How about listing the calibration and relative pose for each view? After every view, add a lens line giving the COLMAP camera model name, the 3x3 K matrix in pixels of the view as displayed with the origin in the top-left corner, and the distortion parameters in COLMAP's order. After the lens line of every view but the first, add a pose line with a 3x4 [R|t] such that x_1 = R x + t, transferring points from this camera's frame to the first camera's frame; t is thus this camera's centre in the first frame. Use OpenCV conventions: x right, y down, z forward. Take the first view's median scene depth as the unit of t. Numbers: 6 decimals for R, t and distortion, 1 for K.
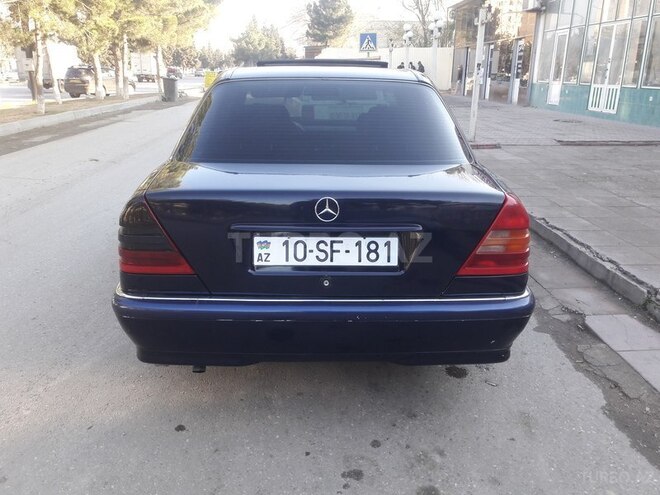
lens RADIAL K [[542.4, 0, 330.0], [0, 542.4, 247.5], [0, 0, 1]] dist [0.080714, -0.161520]
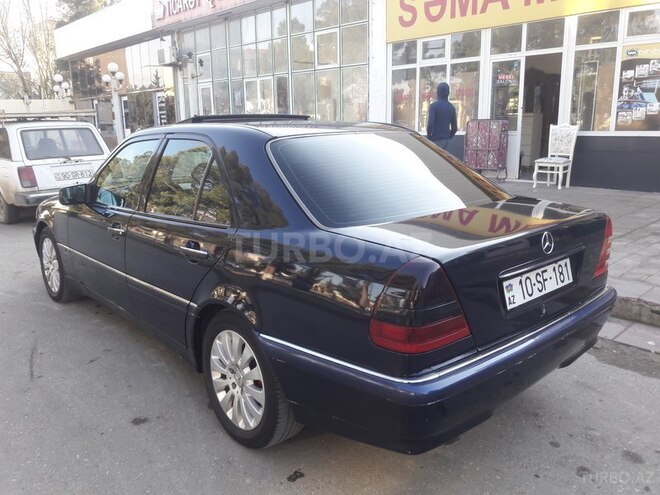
lens RADIAL K [[543.5, 0, 326.0], [0, 543.5, 248.1], [0, 0, 1]] dist [0.009180, -0.042773]
pose [[0.768076, -0.171099, 0.617077, -0.934367], [0.221075, 0.975245, -0.004764, -0.139345], [-0.600986, 0.140080, 0.786888, 0.362444]]
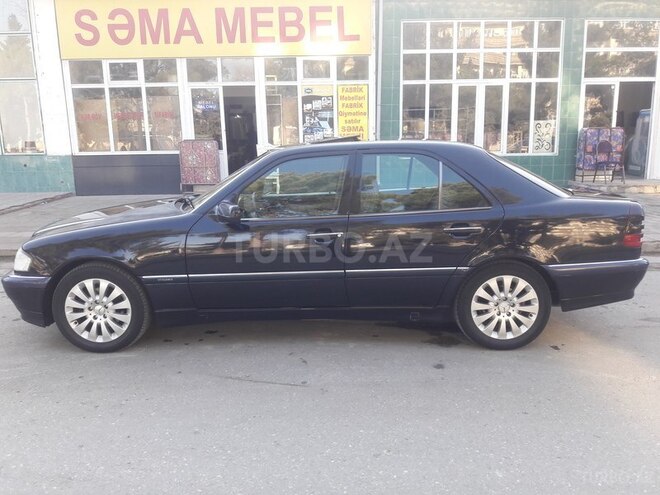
lens RADIAL K [[536.1, 0, 330.0], [0, 536.1, 247.5], [0, 0, 1]] dist [0.106908, -0.244188]
pose [[0.028873, -0.215358, 0.976108, -1.859439], [0.317289, 0.927989, 0.195356, -0.514233], [-0.947889, 0.304068, 0.095125, 1.453579]]
